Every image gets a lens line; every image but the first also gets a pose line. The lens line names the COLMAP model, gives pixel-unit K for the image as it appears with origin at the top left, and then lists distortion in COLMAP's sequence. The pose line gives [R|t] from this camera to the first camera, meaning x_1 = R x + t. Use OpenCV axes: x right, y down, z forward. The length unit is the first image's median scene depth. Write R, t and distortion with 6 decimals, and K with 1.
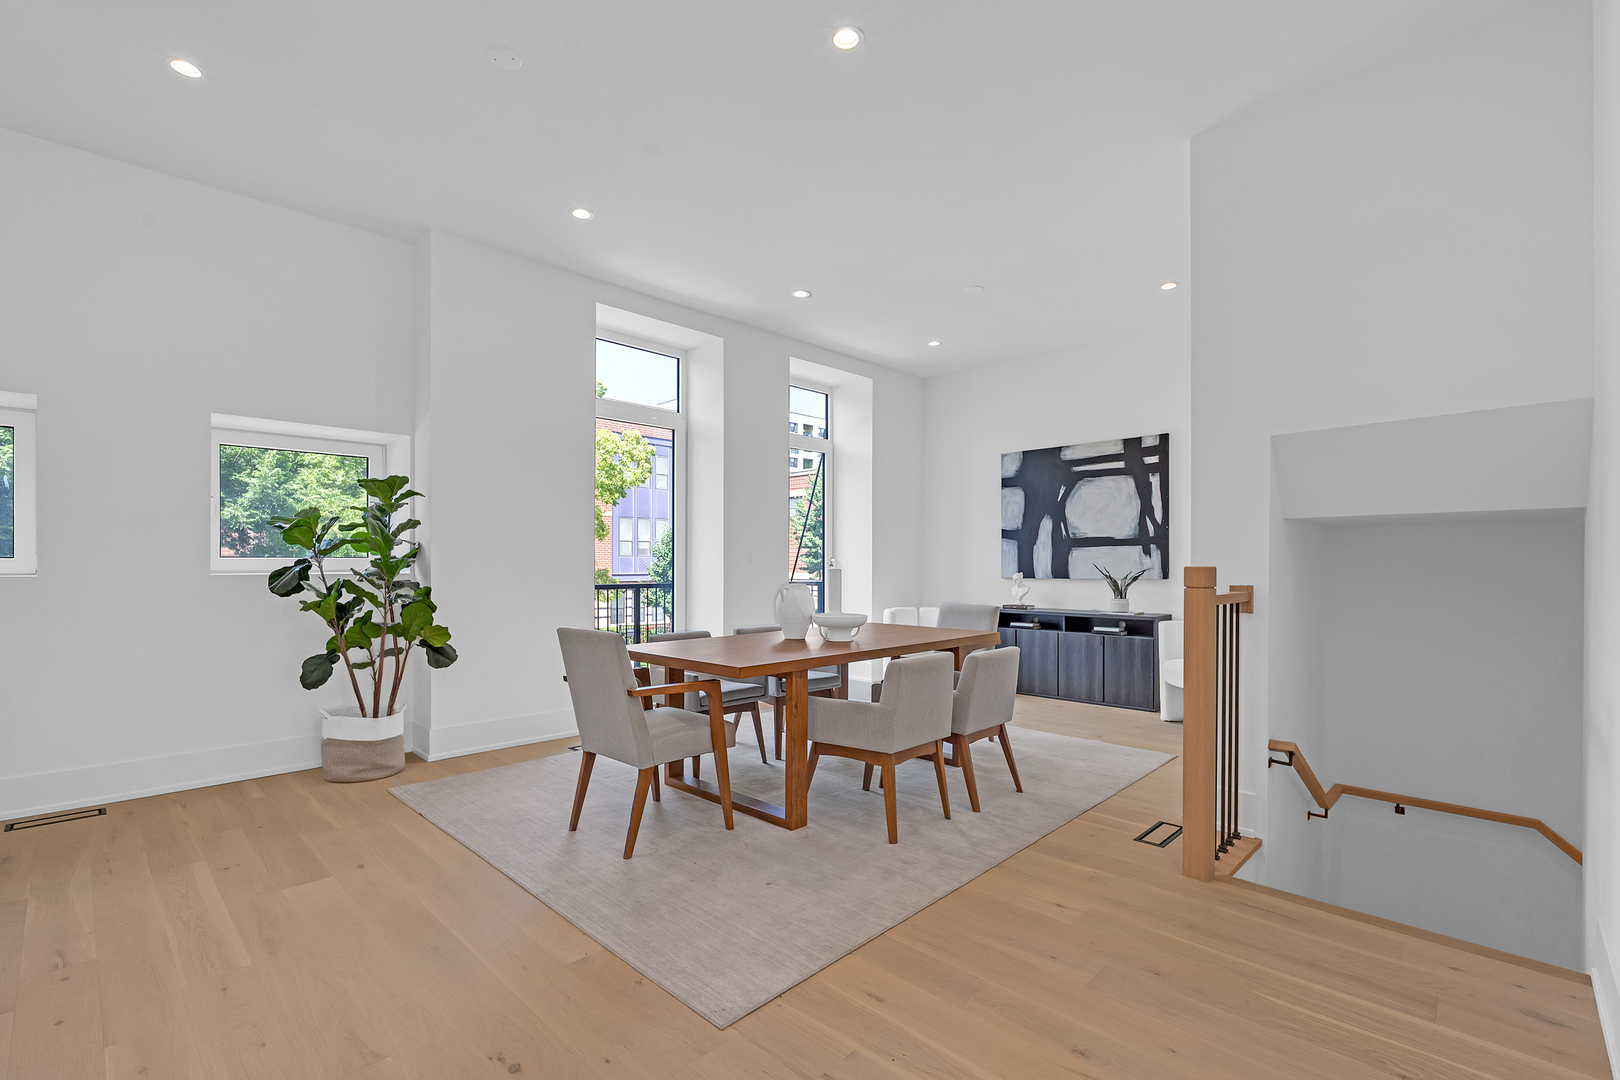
lens RADIAL K [[722.1, 0, 803.7], [0, 722.1, 538.4], [0, 0, 1]] dist [0.000527, -0.000186]
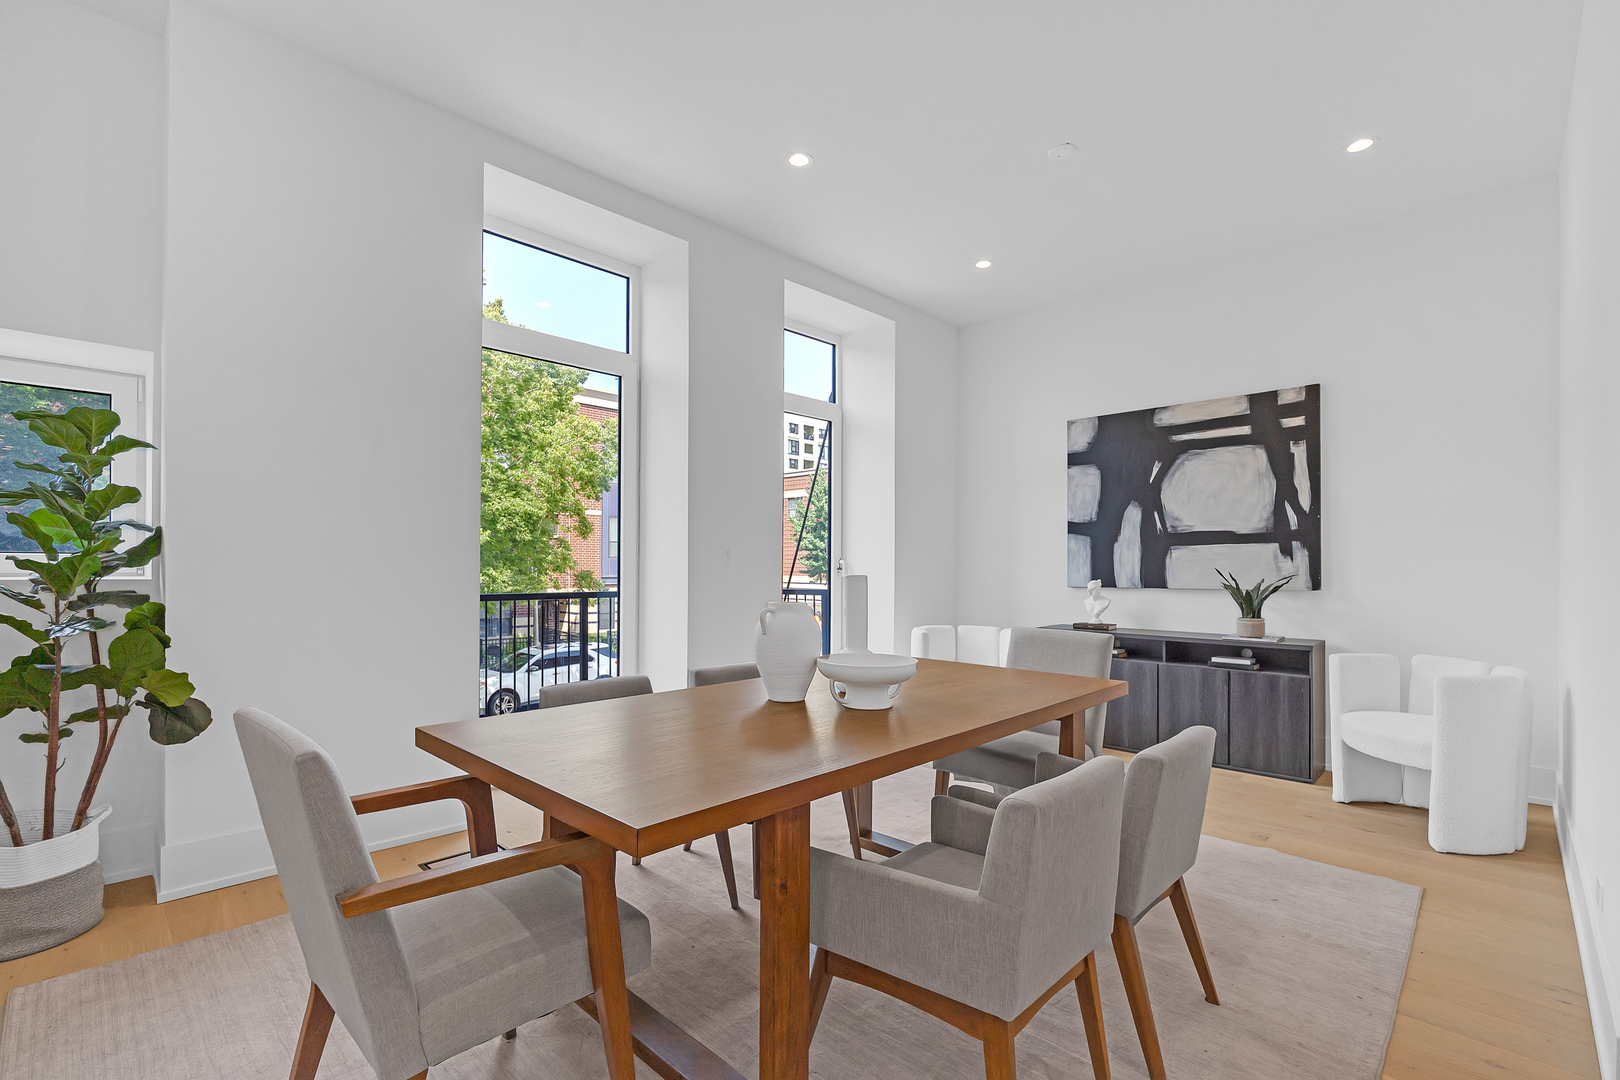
lens RADIAL K [[721.2, 0, 812.1], [0, 721.2, 558.6], [0, 0, 1]] dist [0.000419, -0.000107]
pose [[0.999917, 0.004094, 0.012233, 0.000248], [-0.004378, 0.999719, 0.023291, 0.010701], [-0.012134, -0.023343, 0.999654, 0.289643]]
